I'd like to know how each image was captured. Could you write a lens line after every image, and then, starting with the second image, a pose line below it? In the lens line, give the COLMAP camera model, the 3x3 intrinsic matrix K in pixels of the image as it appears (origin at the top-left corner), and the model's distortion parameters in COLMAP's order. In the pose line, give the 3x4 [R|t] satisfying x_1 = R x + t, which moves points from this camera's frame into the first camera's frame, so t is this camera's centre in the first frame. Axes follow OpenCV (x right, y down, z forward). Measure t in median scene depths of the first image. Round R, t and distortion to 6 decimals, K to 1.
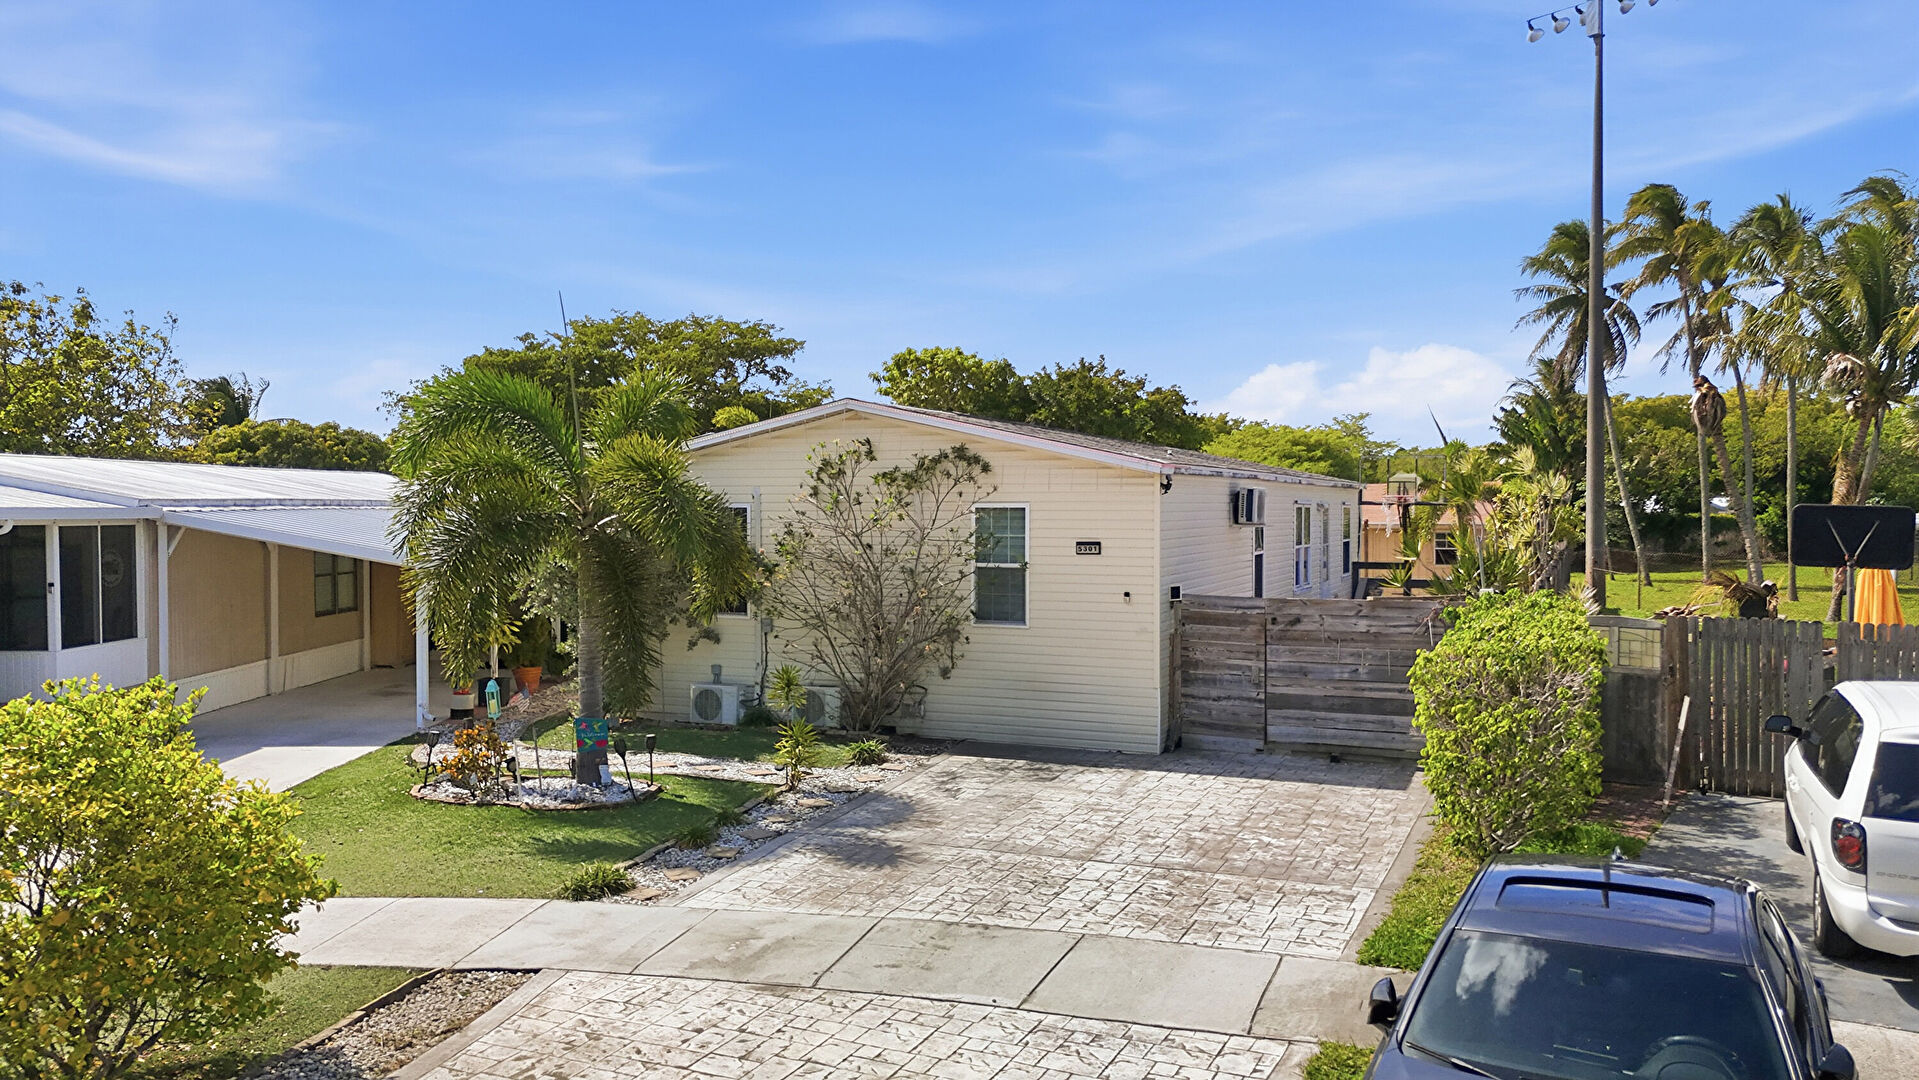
lens RADIAL K [[1405.1, 0, 954.3], [0, 1405.1, 522.1], [0, 0, 1]] dist [0.094170, -0.123146]
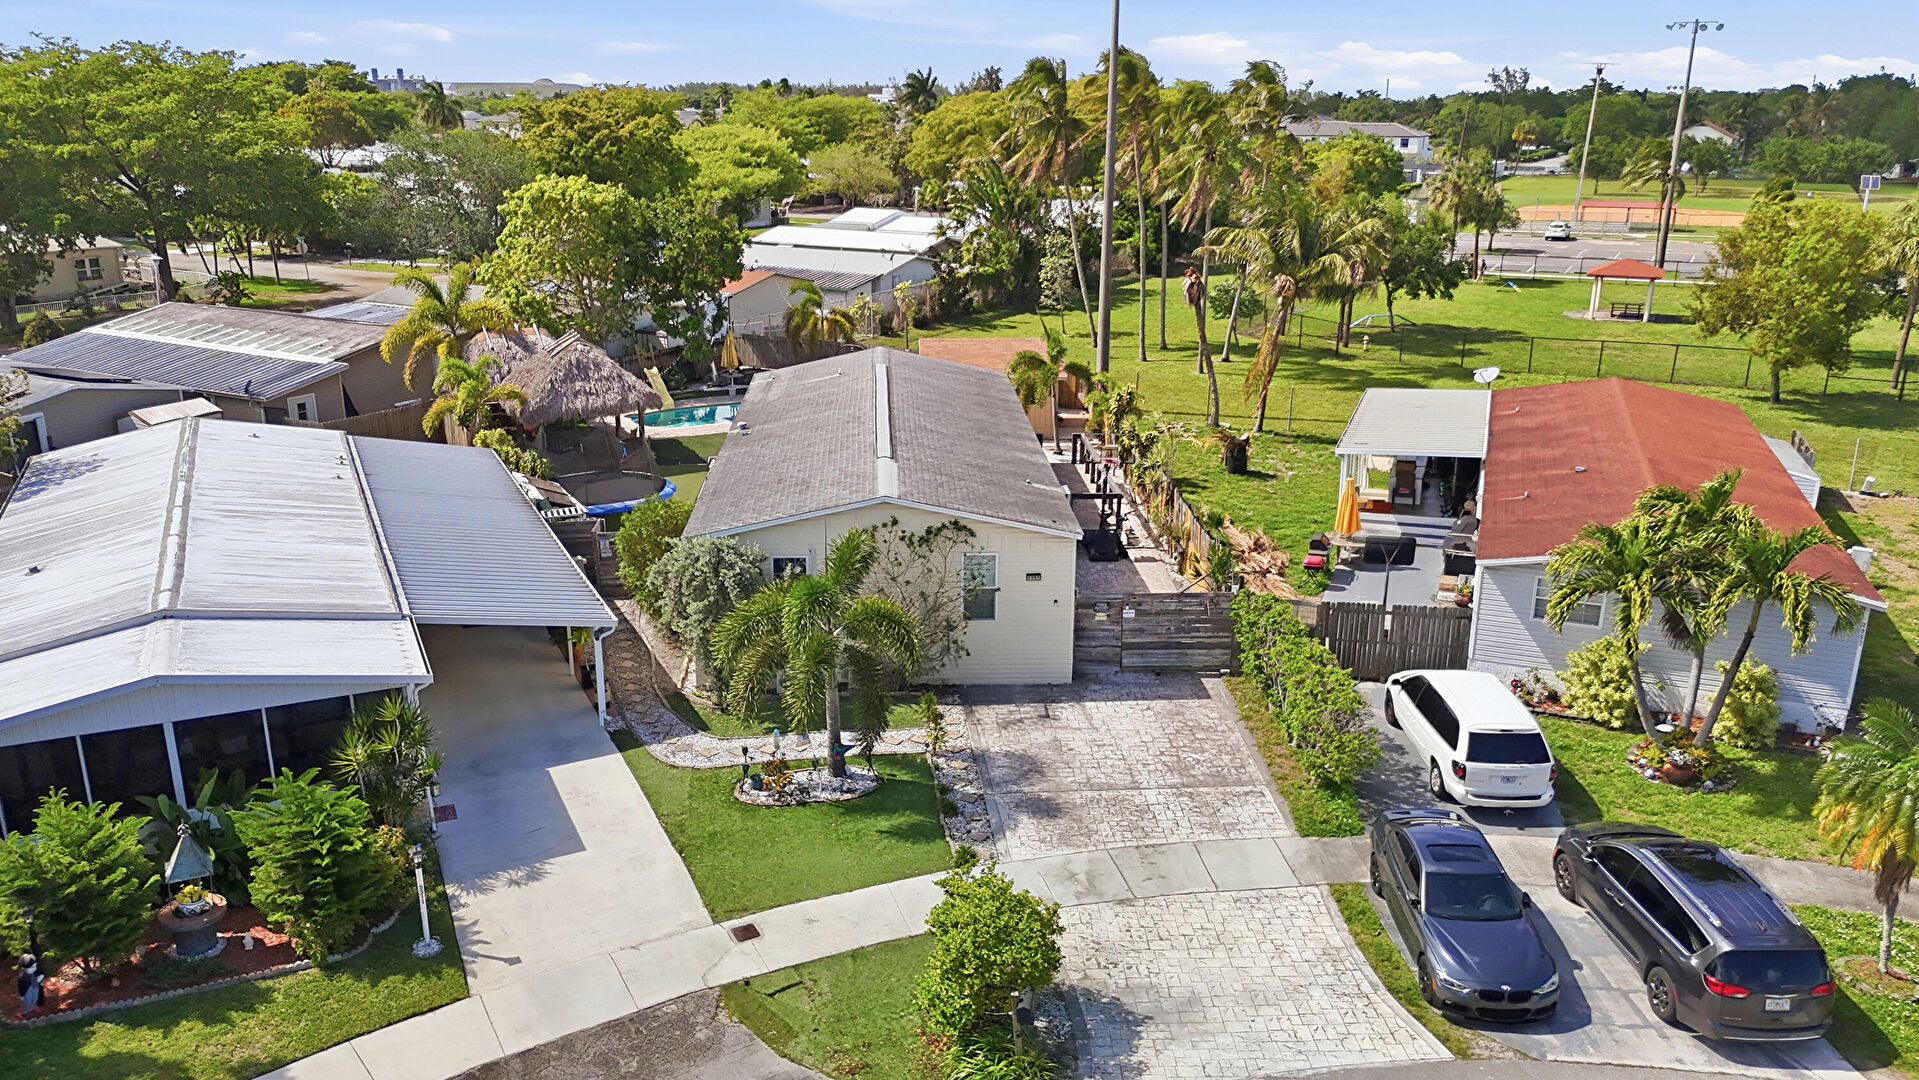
lens RADIAL K [[1387.5, 0, 952.4], [0, 1387.5, 546.2], [0, 0, 1]] dist [0.076332, -0.087314]
pose [[0.896691, -0.127978, 0.423754, -0.963934], [-0.001411, 0.956463, 0.291849, -0.697403], [-0.442656, -0.262296, 0.857471, -0.564965]]
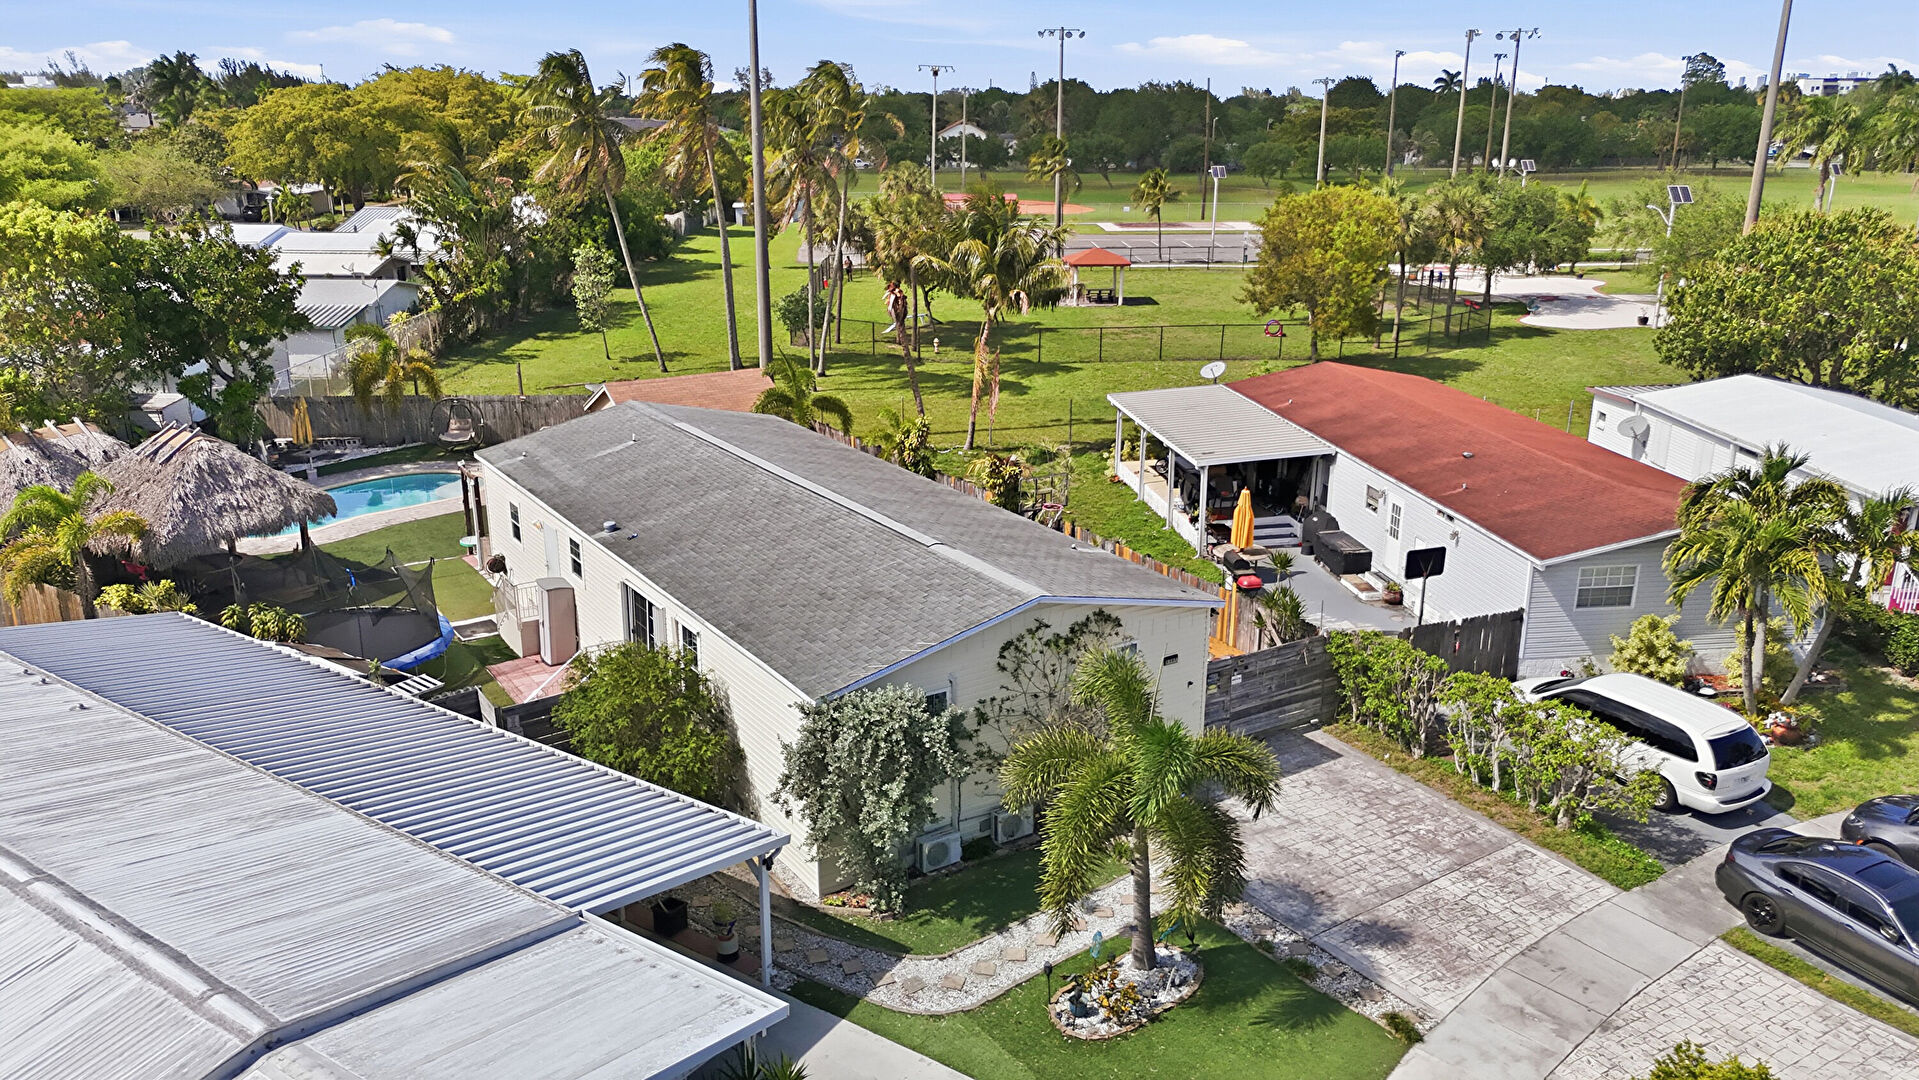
lens RADIAL K [[1405.1, 0, 954.3], [0, 1405.1, 522.1], [0, 0, 1]] dist [0.094170, -0.123146]
pose [[0.560616, -0.231967, 0.794922, -1.580287], [0.004596, 0.960820, 0.277136, -0.715480], [-0.828063, -0.151713, 0.539717, 0.547973]]
